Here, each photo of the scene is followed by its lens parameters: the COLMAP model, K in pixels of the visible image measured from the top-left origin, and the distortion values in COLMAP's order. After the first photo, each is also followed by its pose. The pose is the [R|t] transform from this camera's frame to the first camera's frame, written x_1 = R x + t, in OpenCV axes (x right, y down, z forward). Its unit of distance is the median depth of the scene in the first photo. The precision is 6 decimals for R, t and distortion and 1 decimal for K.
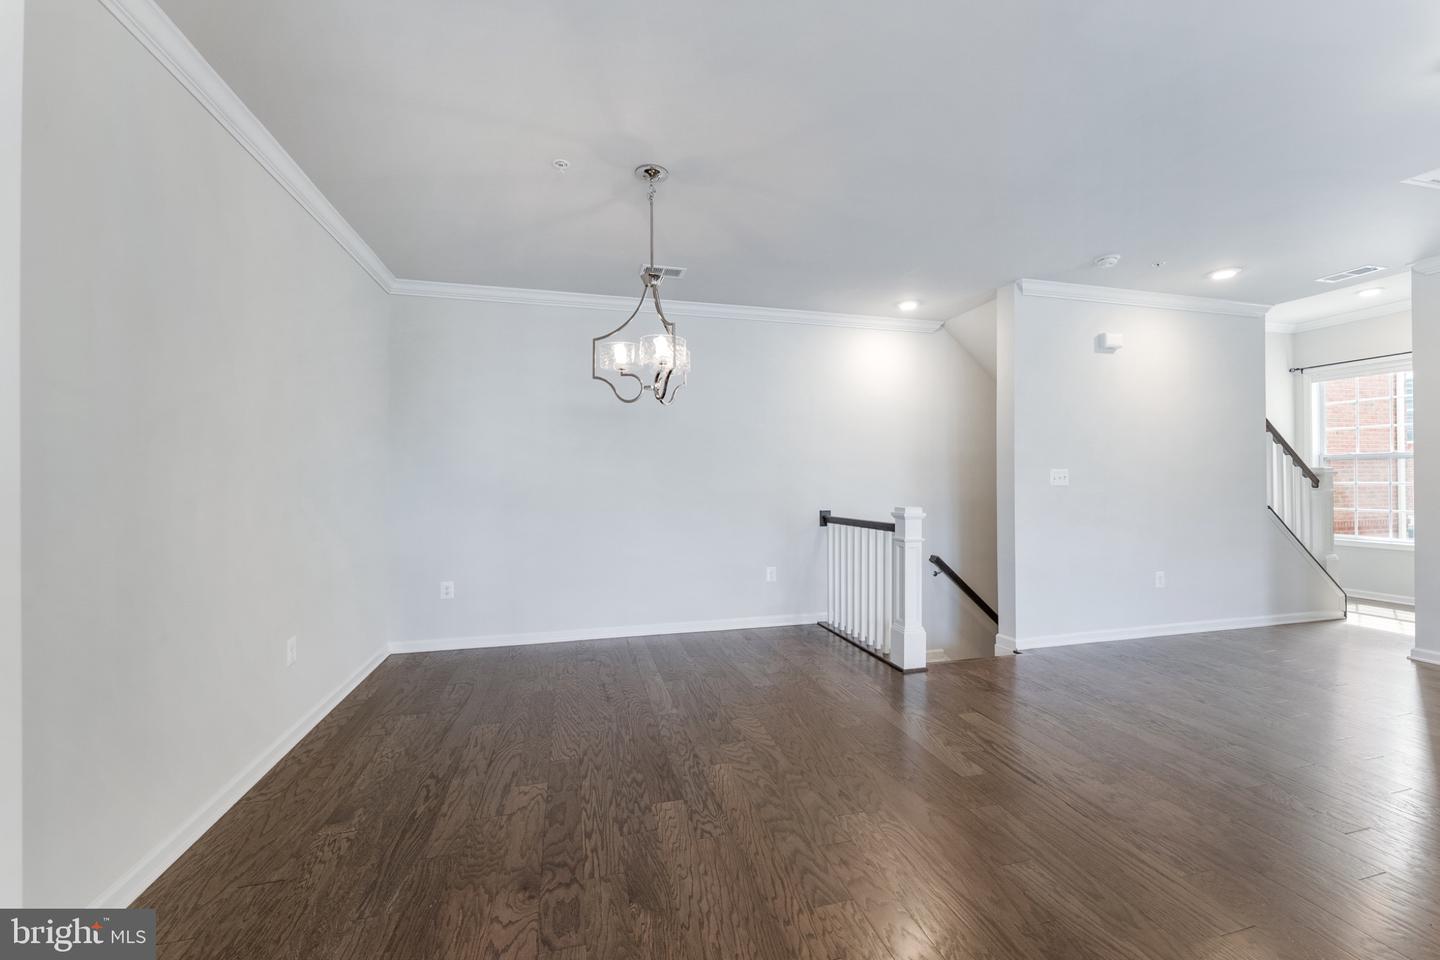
lens RADIAL K [[577.7, 0, 724.8], [0, 577.7, 478.3], [0, 0, 1]] dist [-0.000532, -0.000233]
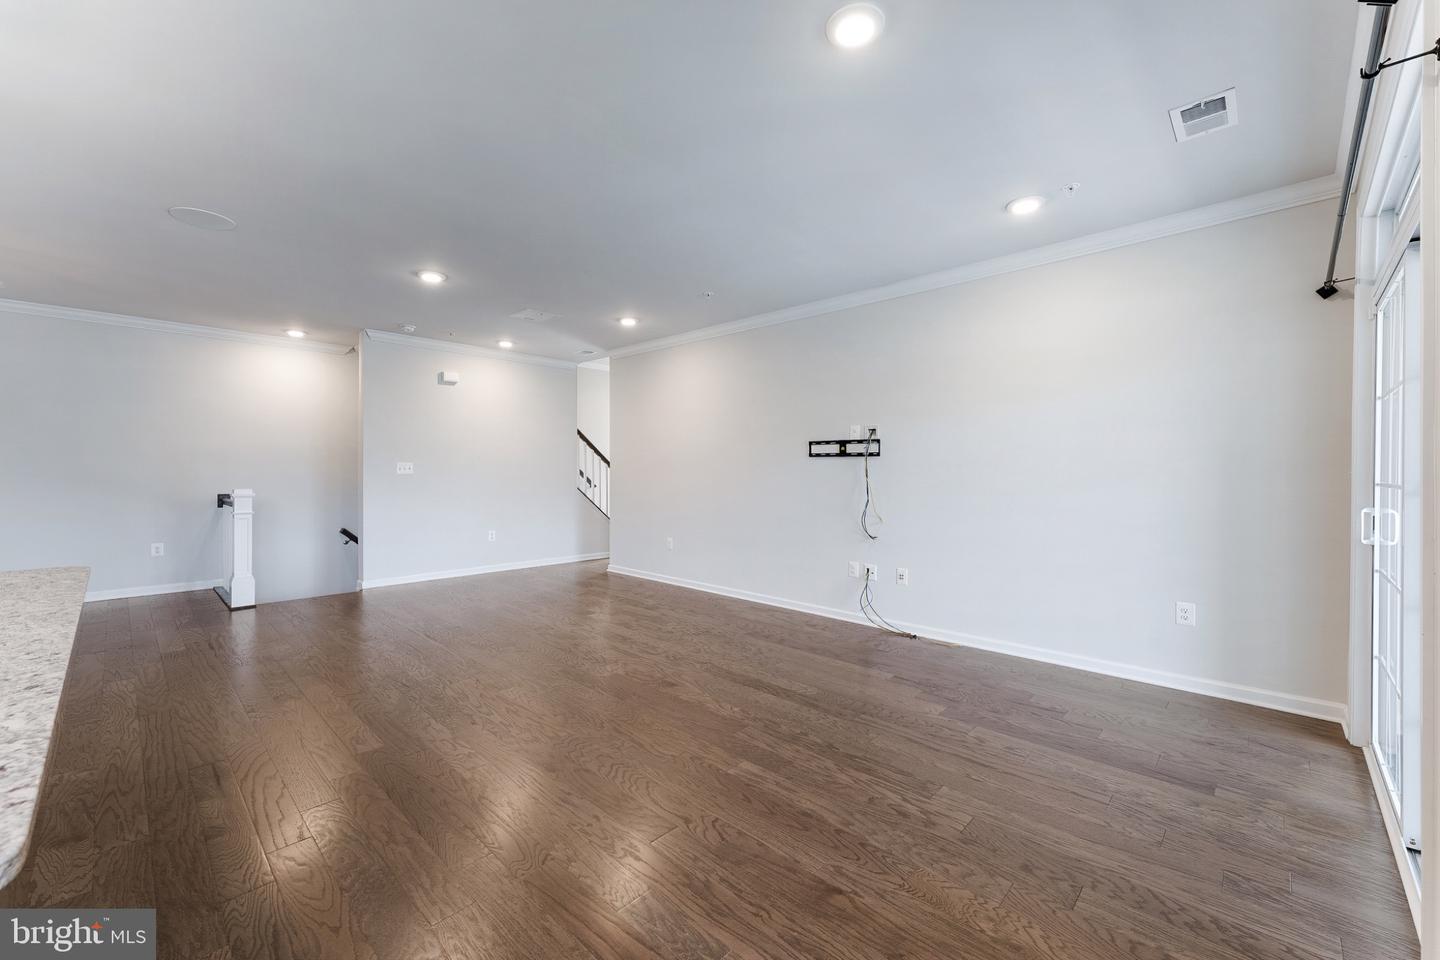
lens RADIAL K [[575.4, 0, 725.0], [0, 575.4, 477.8], [0, 0, 1]] dist [-0.000216, -0.000479]
pose [[0.852357, 0.000761, 0.522960, 0.644088], [-0.009004, 0.999872, 0.013219, -0.005276], [-0.522883, -0.015976, 0.852255, -0.830890]]
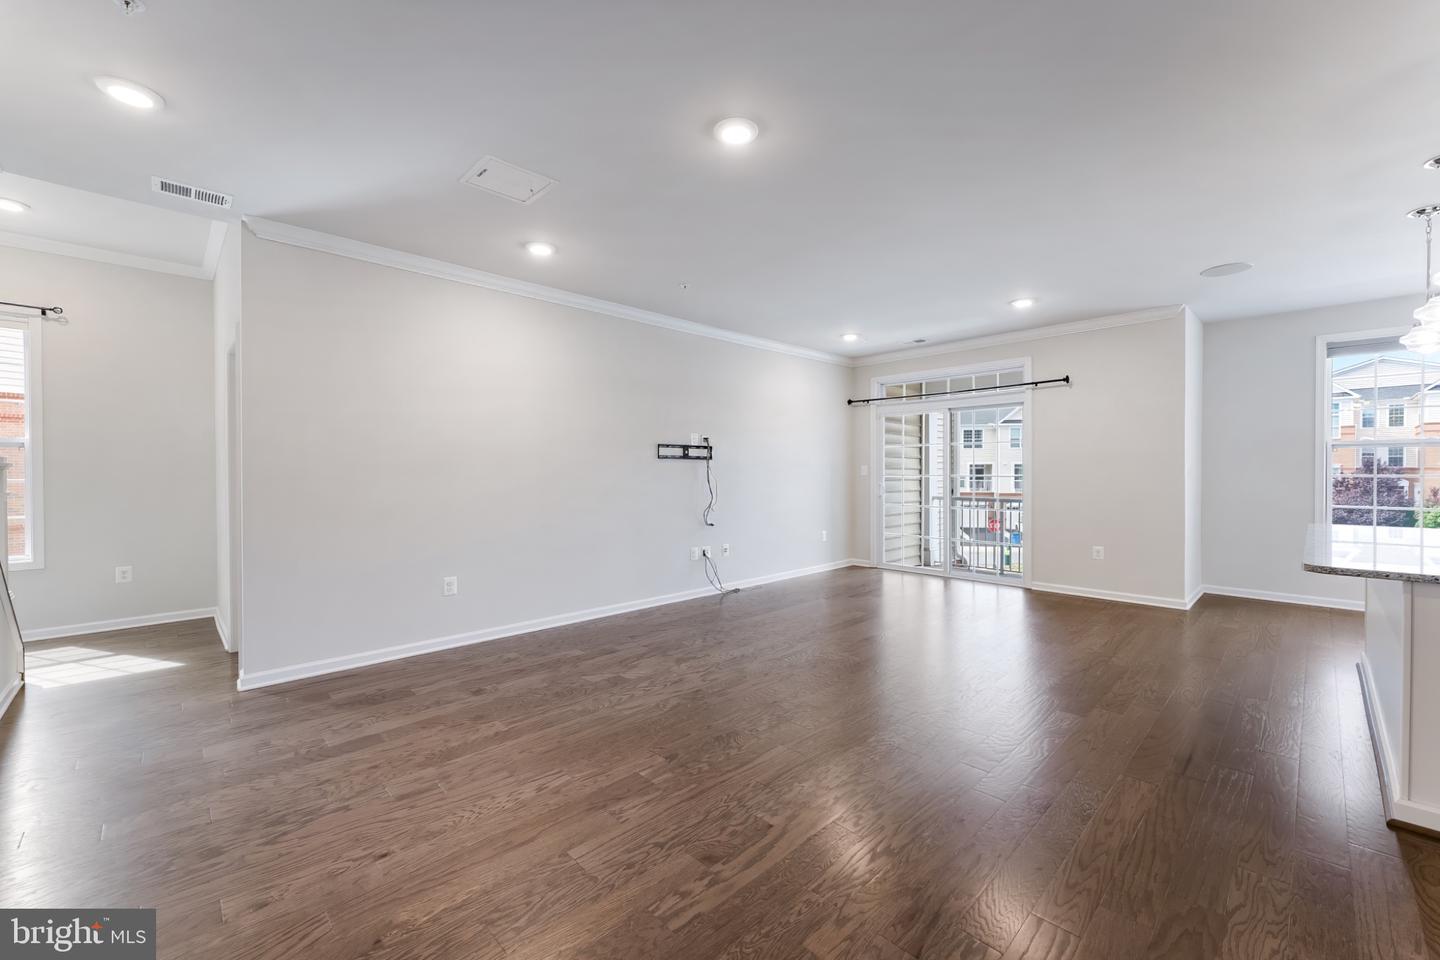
lens RADIAL K [[577.7, 0, 724.8], [0, 577.7, 478.3], [0, 0, 1]] dist [-0.000532, -0.000233]
pose [[-0.493513, -0.007642, 0.869705, 0.144074], [-0.002797, 0.999970, 0.007200, 0.001182], [-0.869734, 0.001121, -0.493519, 0.922520]]
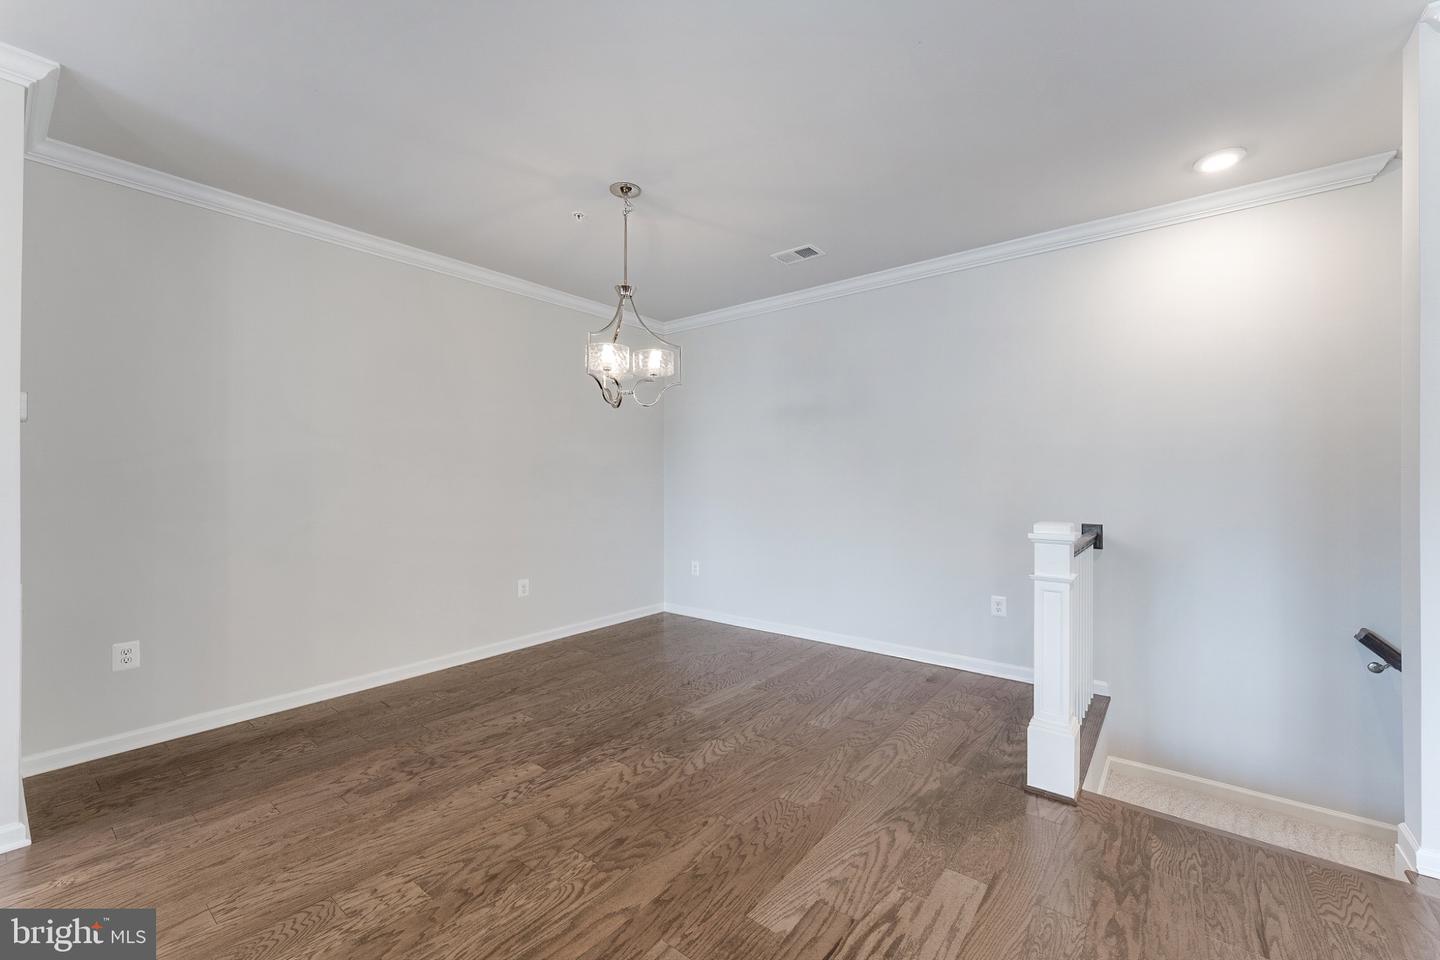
lens RADIAL K [[575.4, 0, 725.0], [0, 575.4, 477.8], [0, 0, 1]] dist [-0.000216, -0.000479]
pose [[0.599662, -0.000157, -0.800254, 0.659981], [0.004038, 0.999988, 0.002830, -0.001112], [0.800243, -0.004928, 0.599655, 0.404723]]
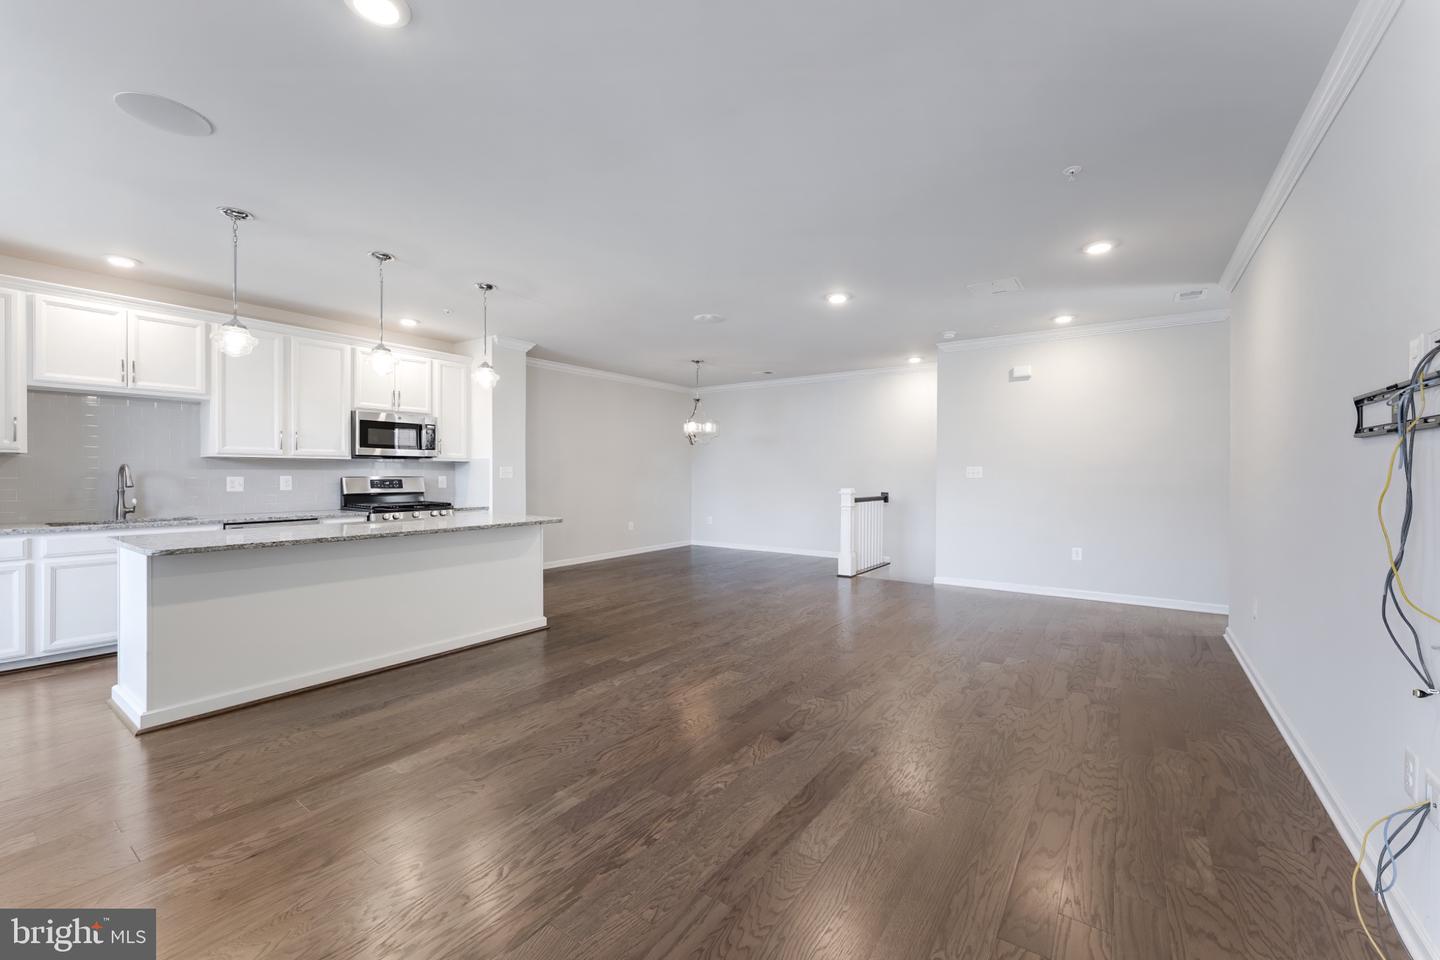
lens RADIAL K [[575.4, 0, 725.0], [0, 575.4, 477.8], [0, 0, 1]] dist [-0.000216, -0.000479]
pose [[0.644261, 0.010273, -0.764737, 1.626282], [0.000777, 0.999900, 0.014086, -0.010962], [0.764806, -0.009669, 0.644189, -0.525827]]
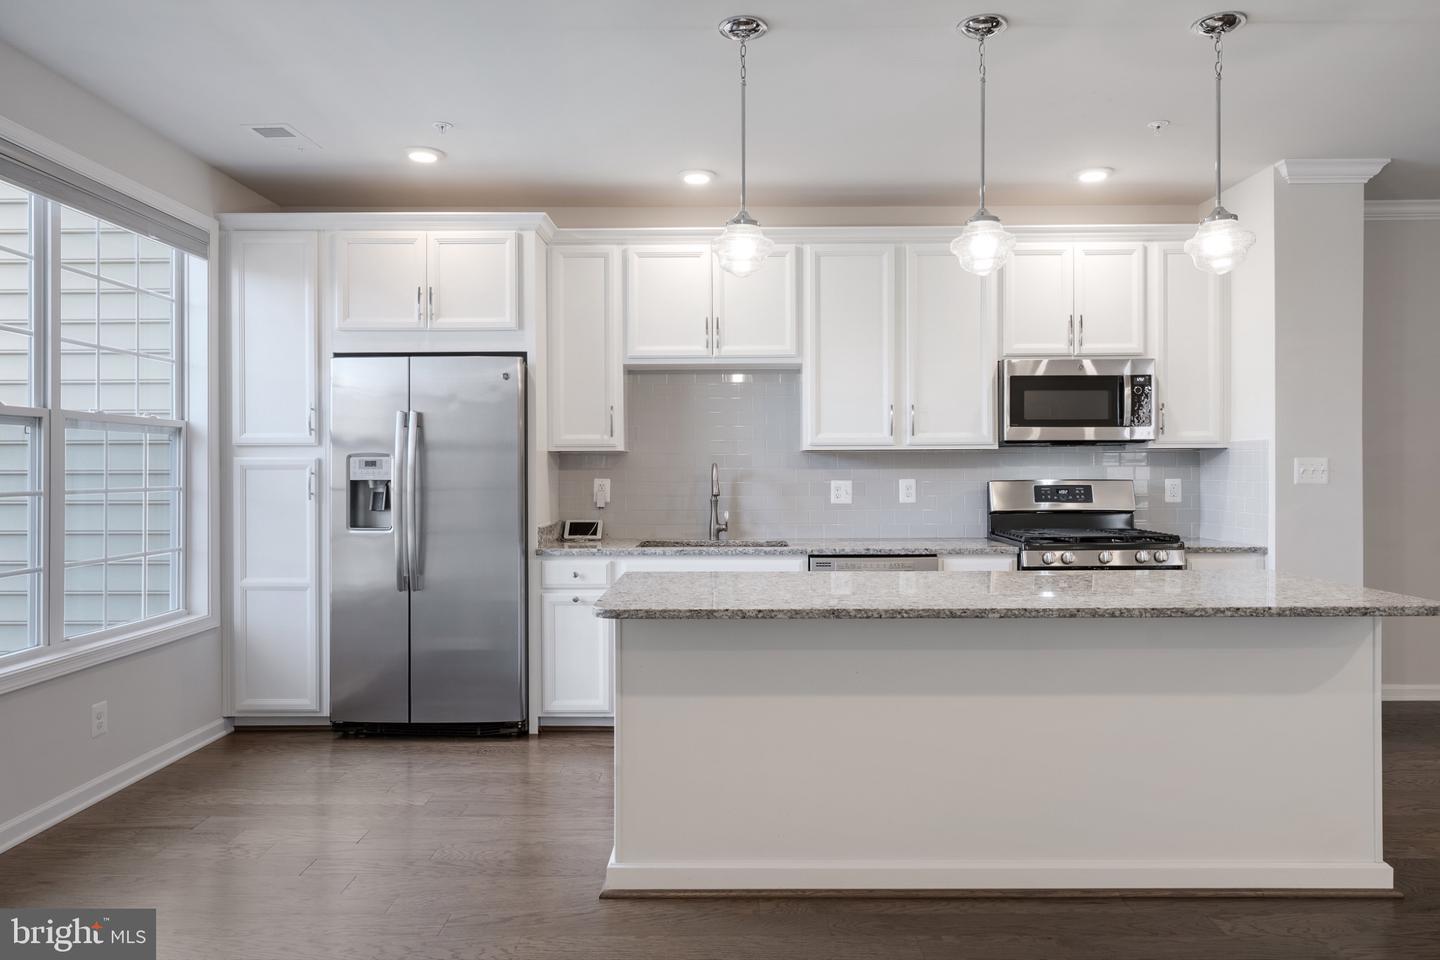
lens RADIAL K [[952.9, 0, 726.0], [0, 952.9, 477.3], [0, 0, 1]] dist [-0.002124, 0.002284]
pose [[-0.262788, 0.011361, -0.964787, 1.265720], [0.012014, 0.999892, 0.008502, -0.014812], [0.964779, -0.009357, -0.262896, -0.314506]]
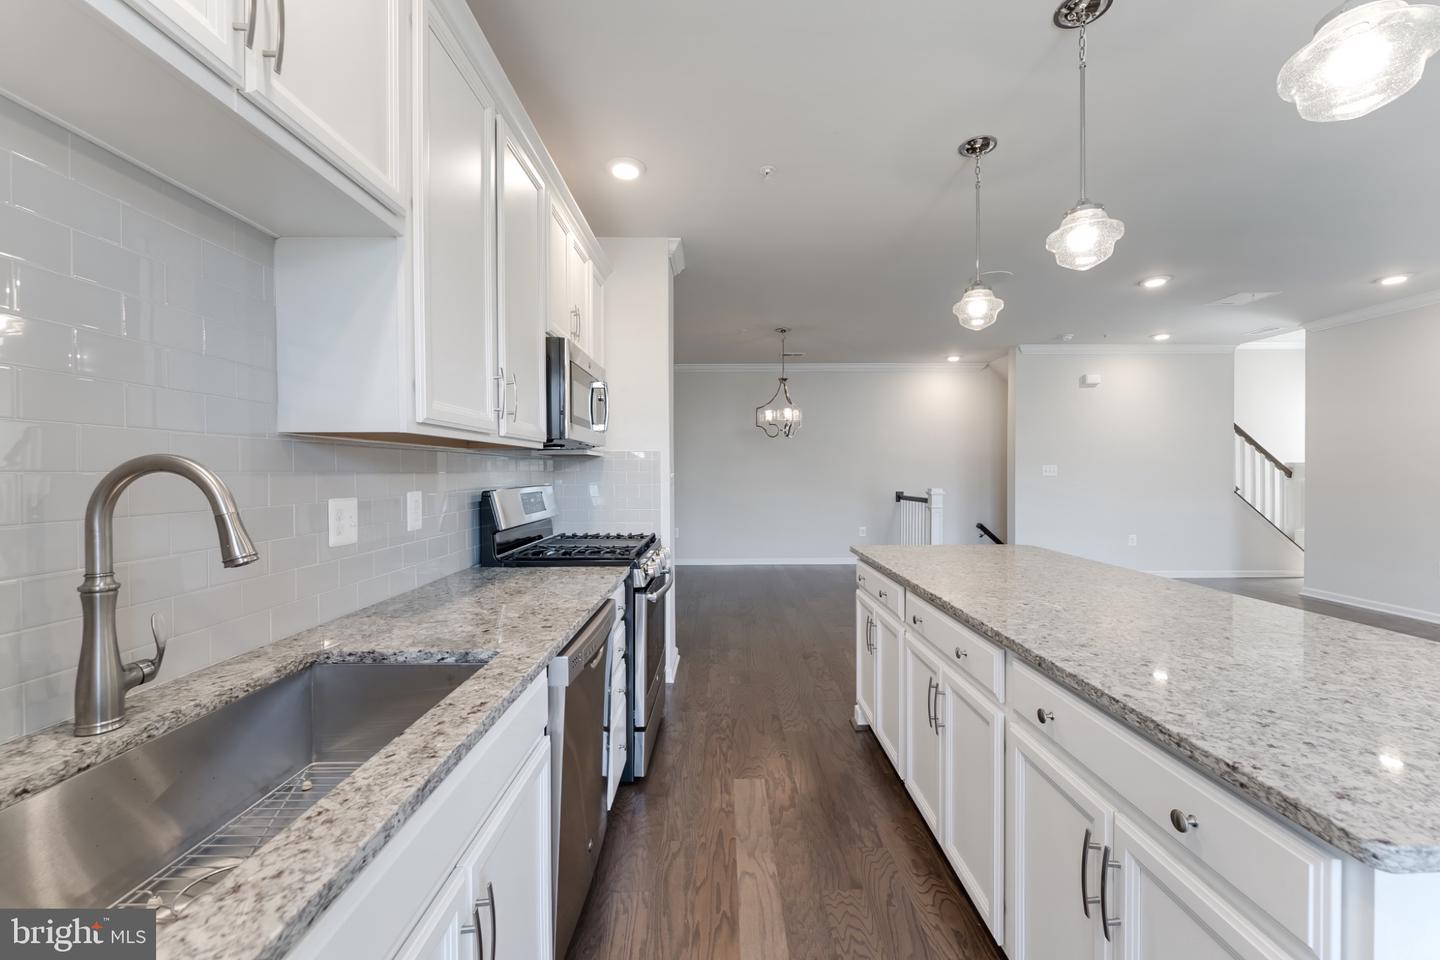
lens RADIAL K [[577.7, 0, 724.8], [0, 577.7, 478.3], [0, 0, 1]] dist [-0.000532, -0.000233]
pose [[0.968098, 0.002859, -0.250557, 0.159715], [0.002393, 0.999784, 0.020655, -0.018850], [0.250562, -0.020595, 0.967882, -0.898471]]
